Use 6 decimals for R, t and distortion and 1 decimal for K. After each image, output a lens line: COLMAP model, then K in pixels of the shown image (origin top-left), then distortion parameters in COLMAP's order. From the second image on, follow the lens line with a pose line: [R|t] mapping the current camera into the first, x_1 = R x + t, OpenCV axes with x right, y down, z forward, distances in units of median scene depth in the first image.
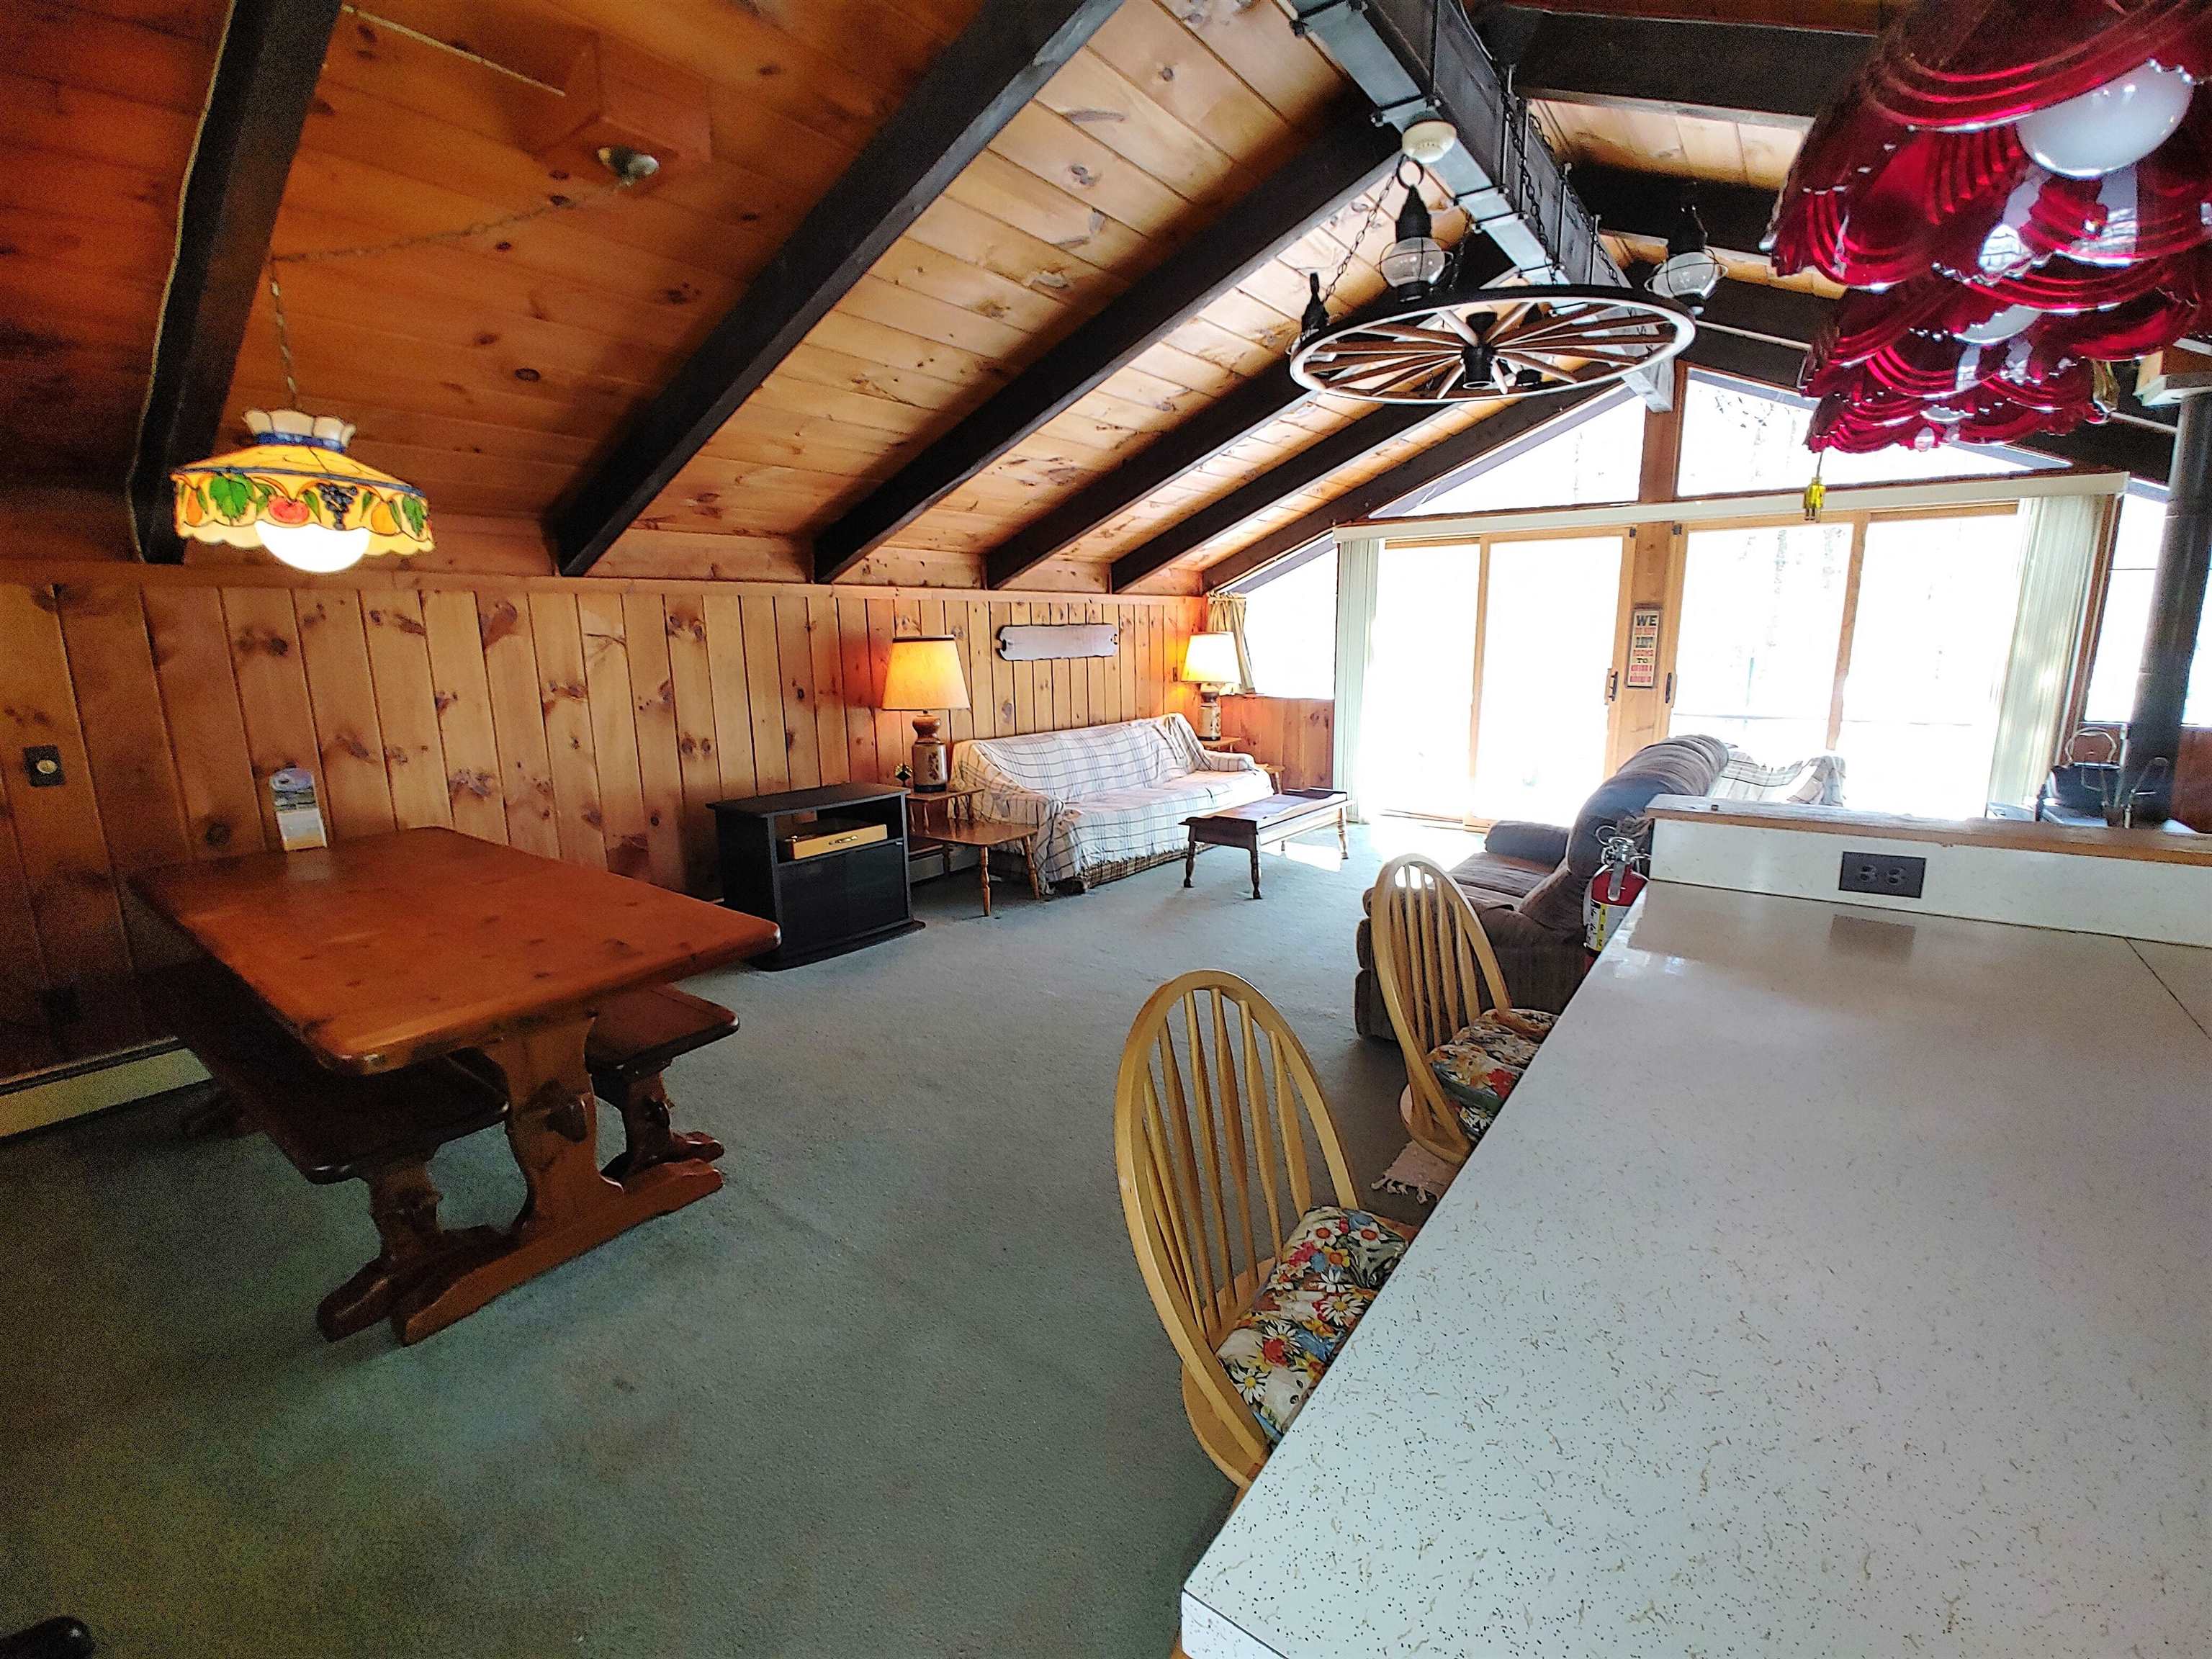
lens RADIAL K [[948.8, 0, 1111.8], [0, 948.8, 842.7], [0, 0, 1]] dist [-0.036188, 0.007770]
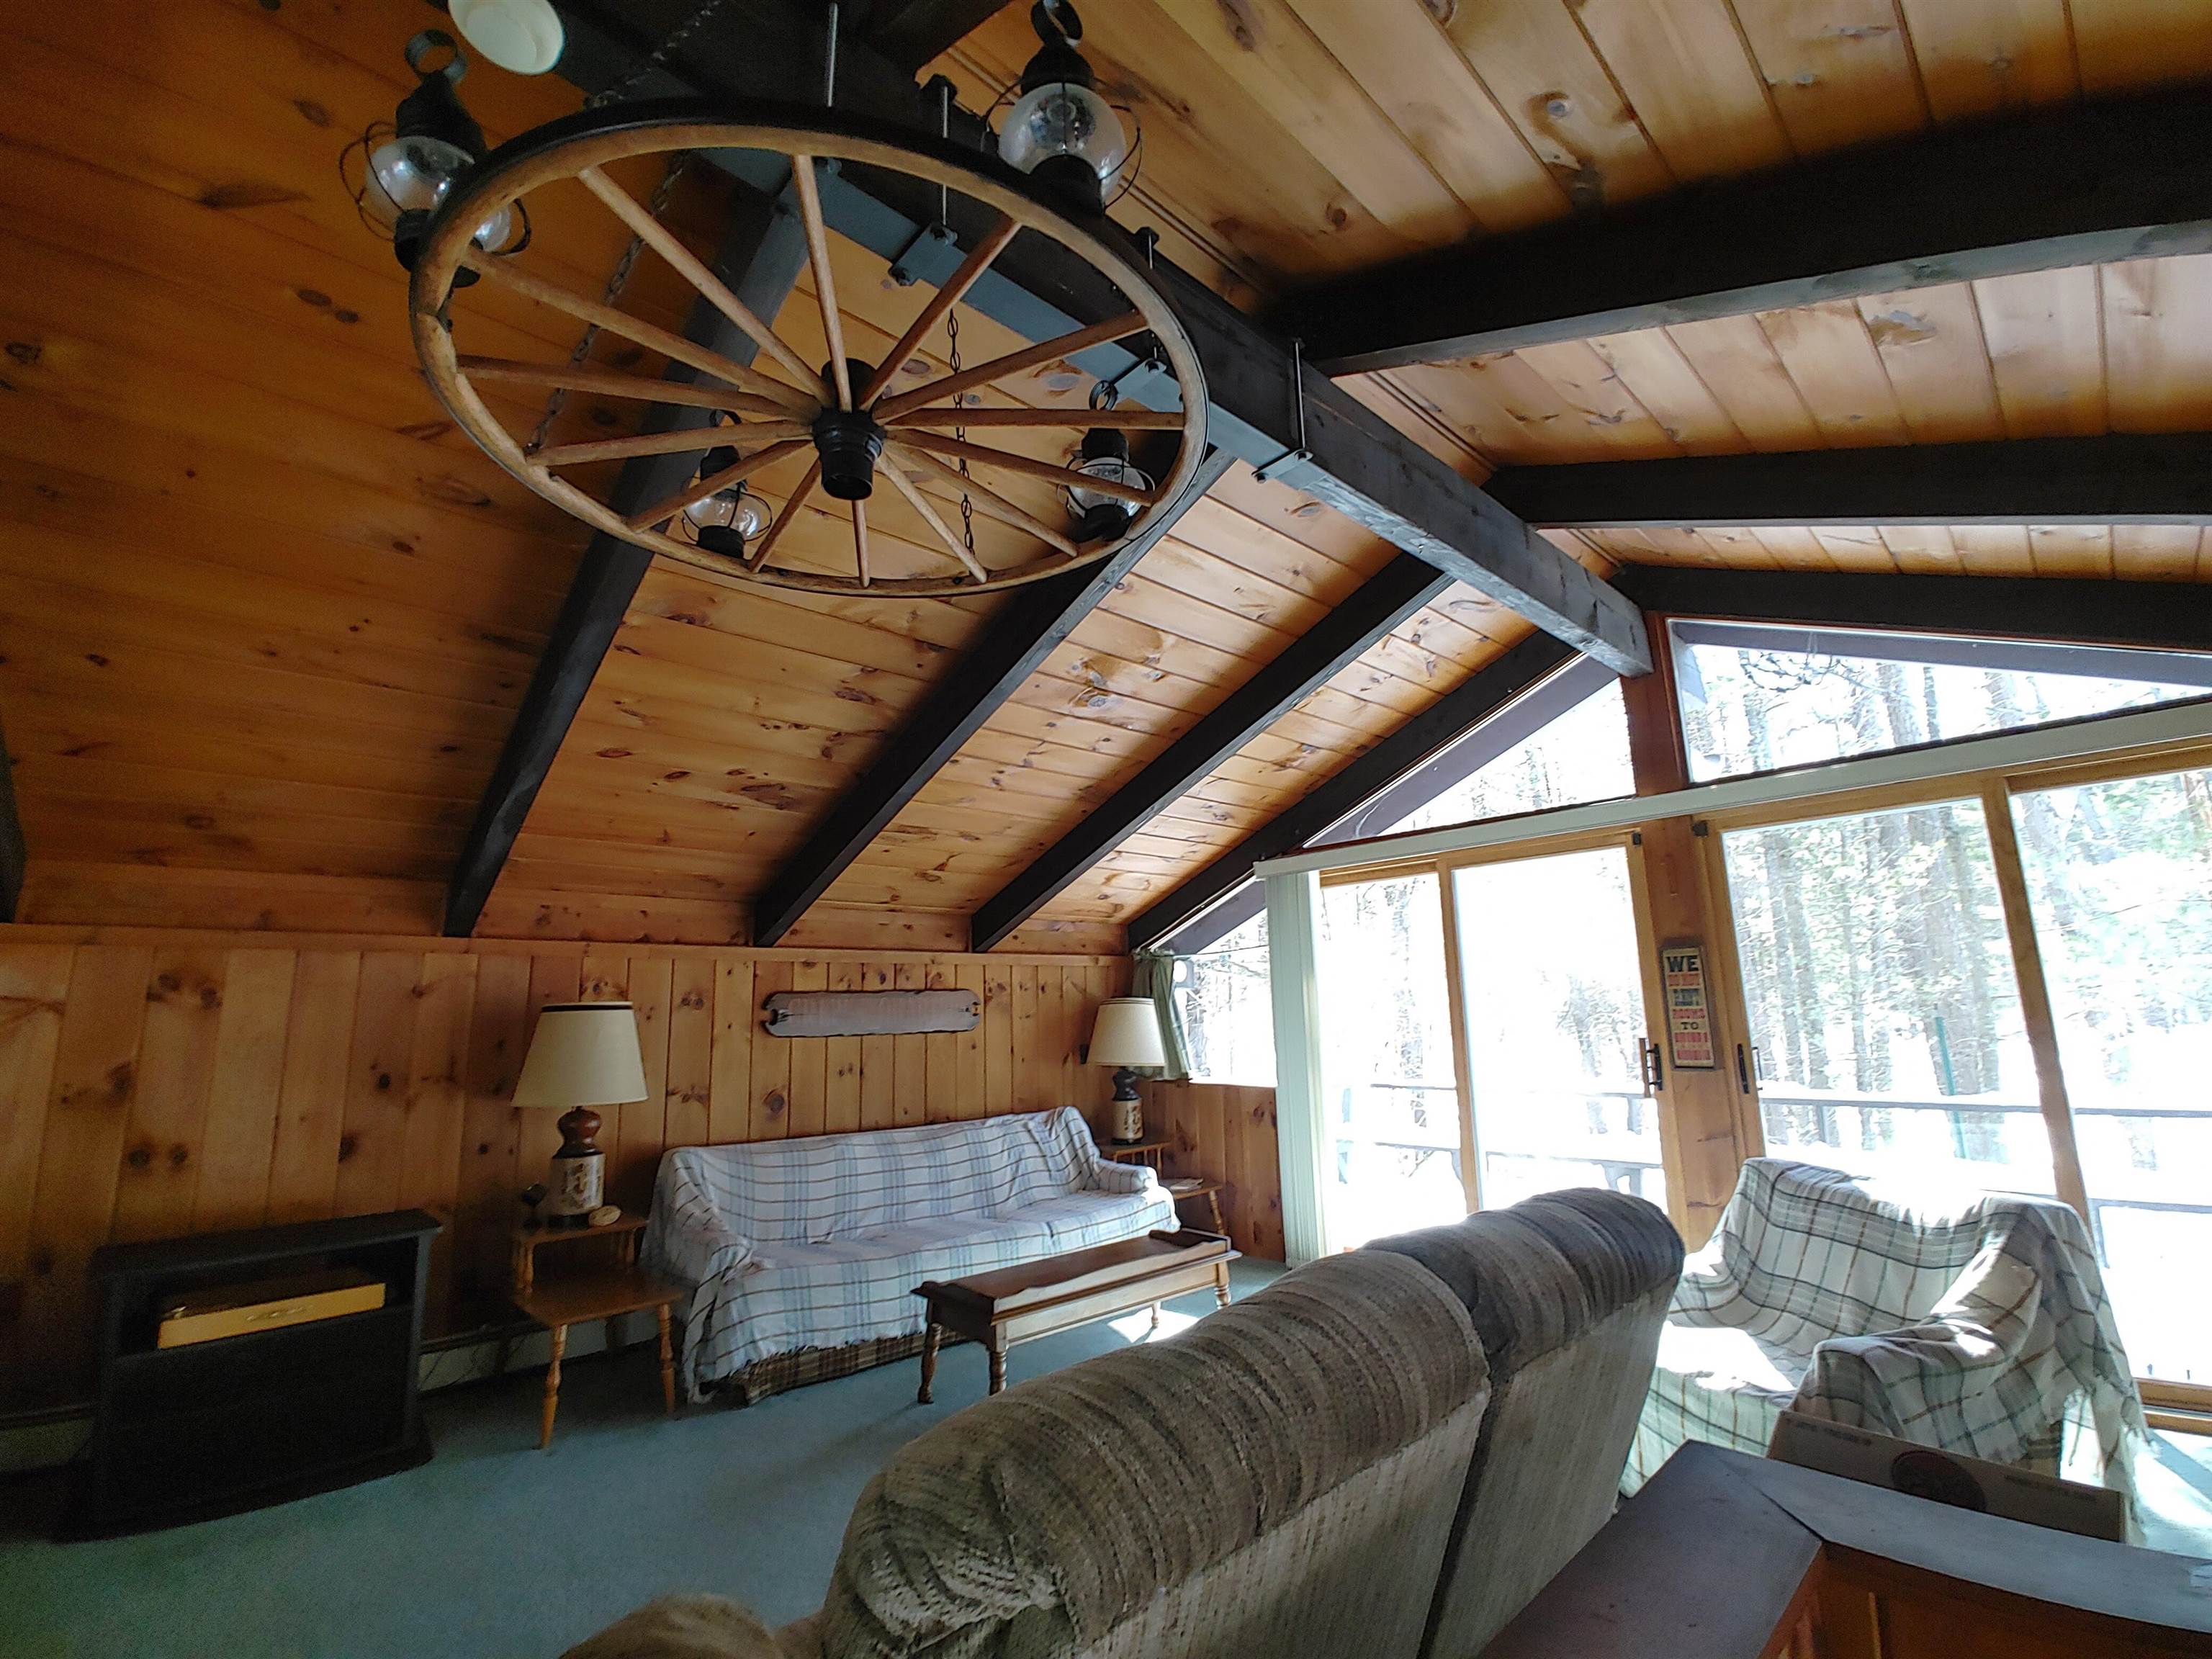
lens RADIAL K [[948.8, 0, 1111.8], [0, 948.8, 842.7], [0, 0, 1]] dist [-0.036188, 0.007770]
pose [[0.983112, -0.043551, -0.177747, 0.310641], [-0.027677, 0.924714, -0.379654, -0.059478], [0.180900, 0.378162, 0.907892, 0.318716]]
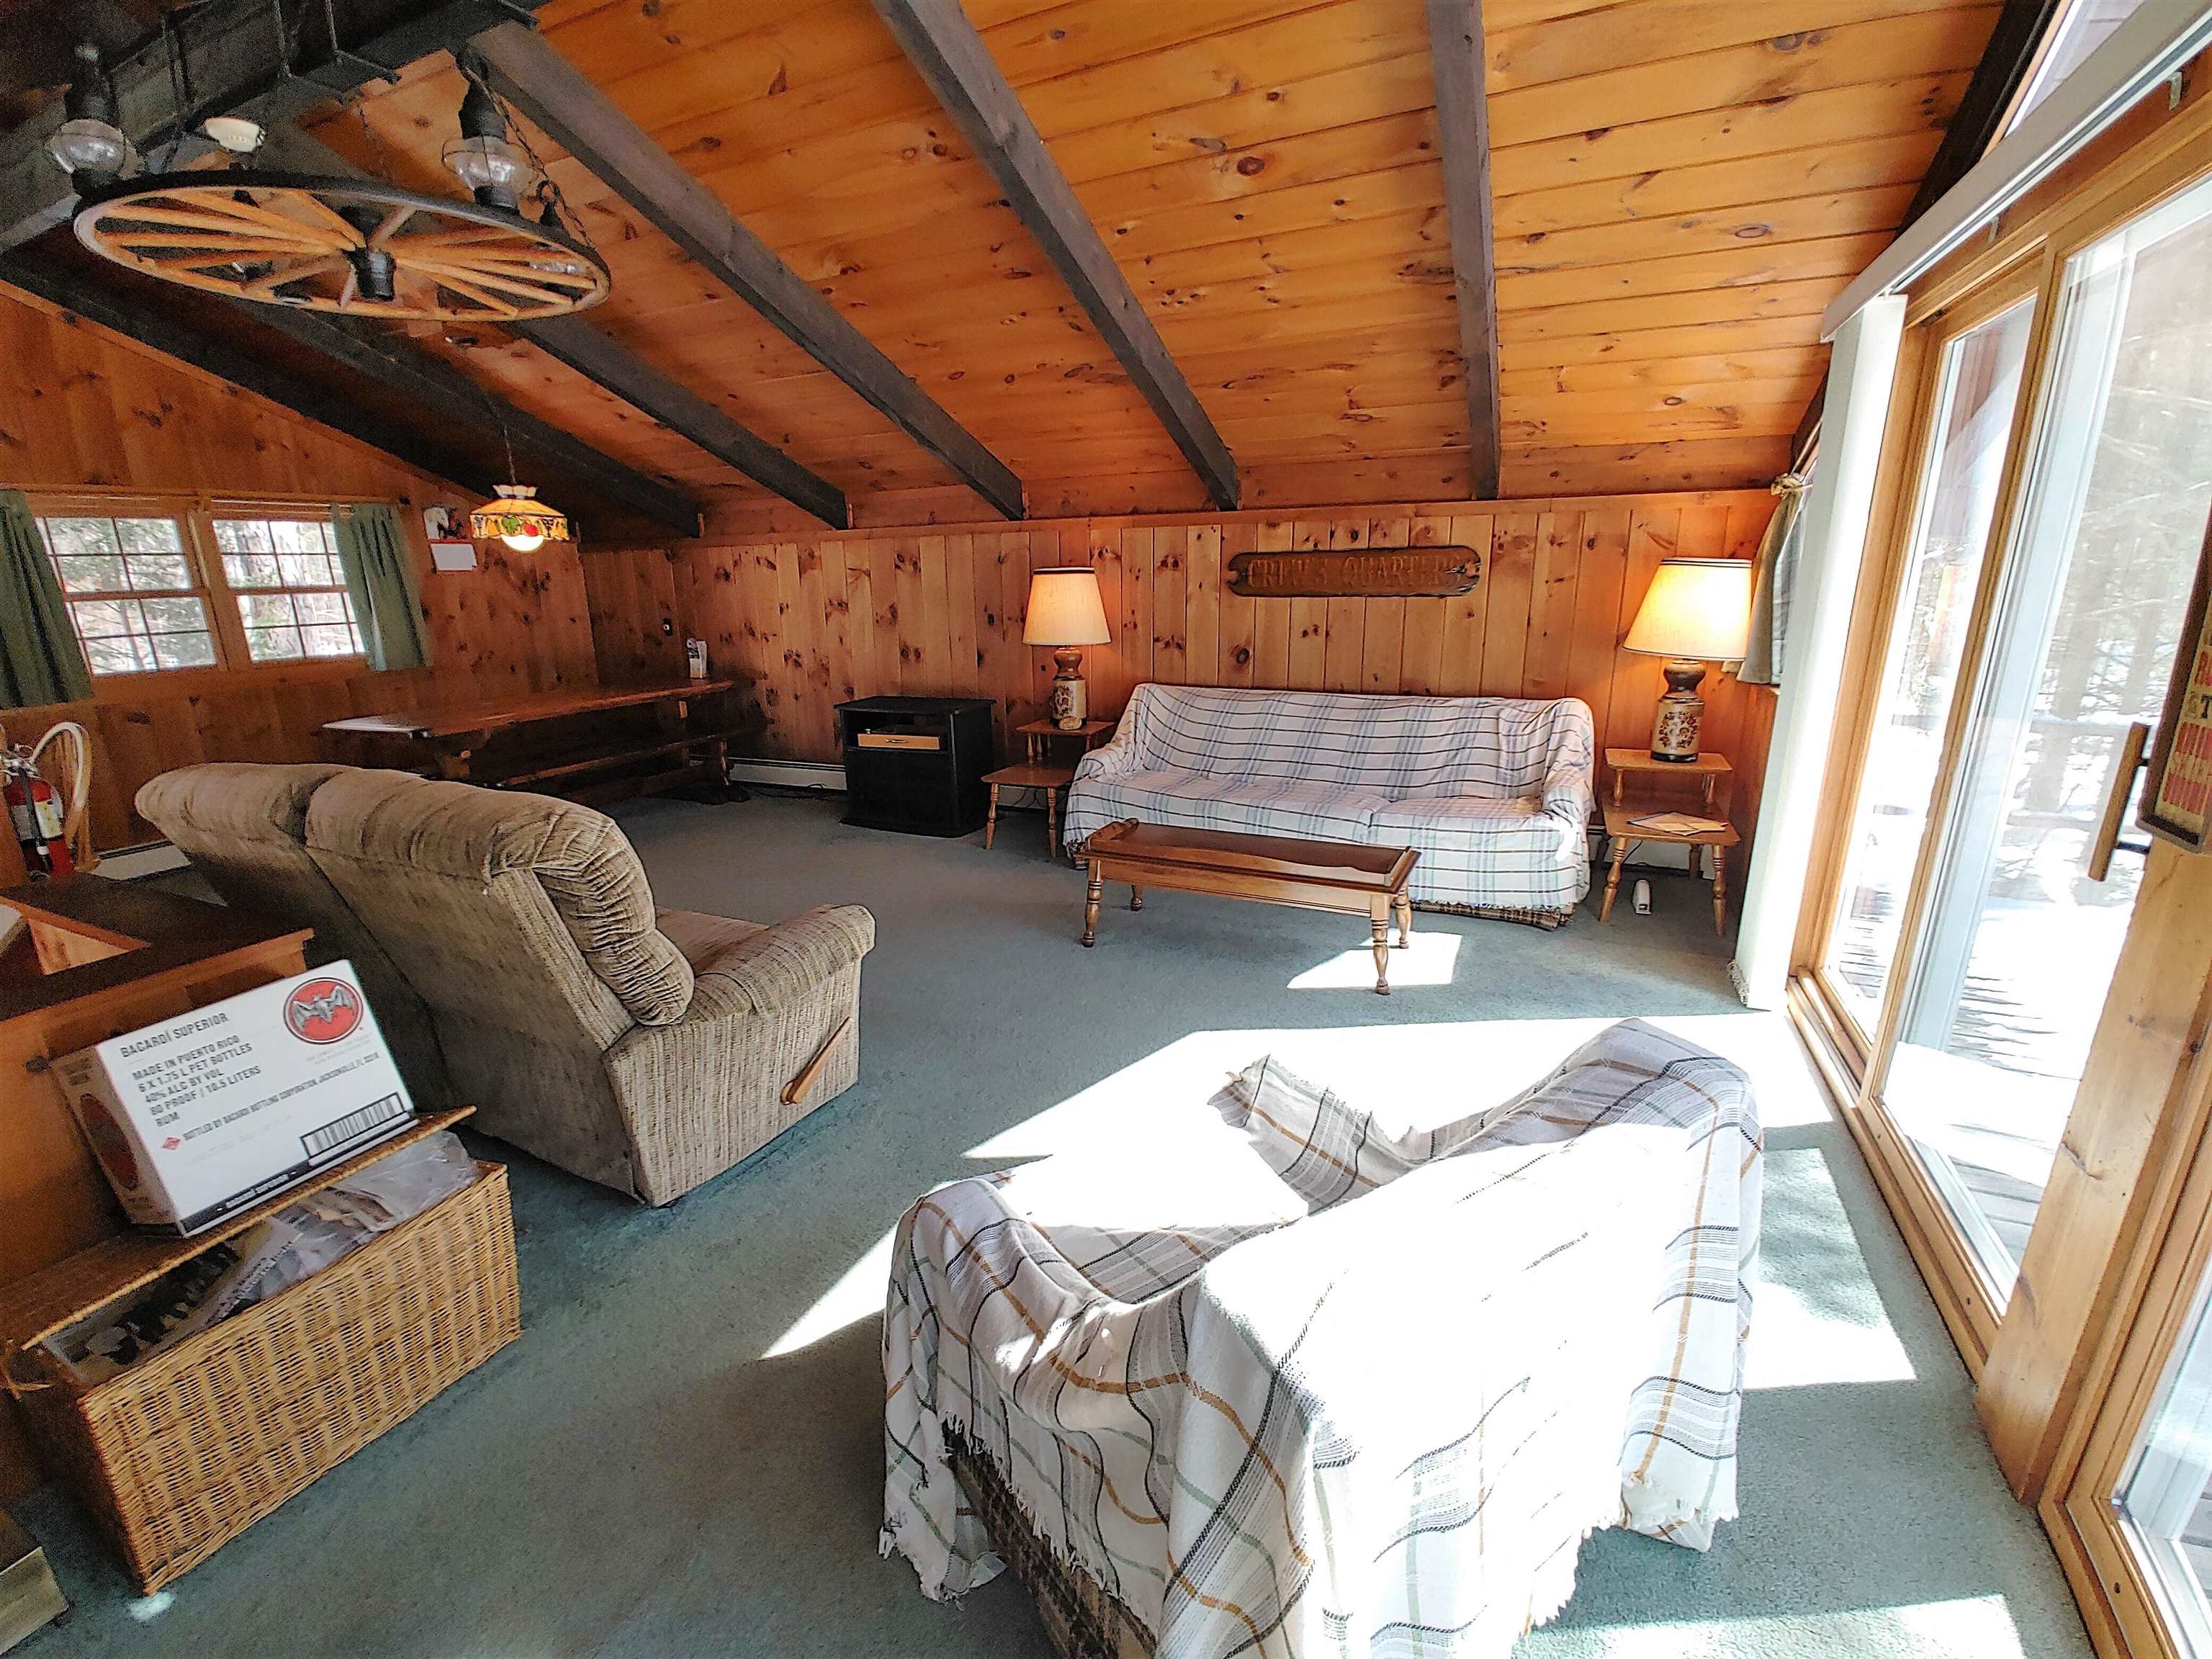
lens RADIAL K [[948.8, 0, 1111.8], [0, 948.8, 842.7], [0, 0, 1]] dist [-0.036188, 0.007770]
pose [[0.209546, 0.283859, -0.935689, 0.738148], [-0.190738, 0.950418, 0.245612, -0.178170], [0.959015, 0.127005, 0.253299, 0.749055]]
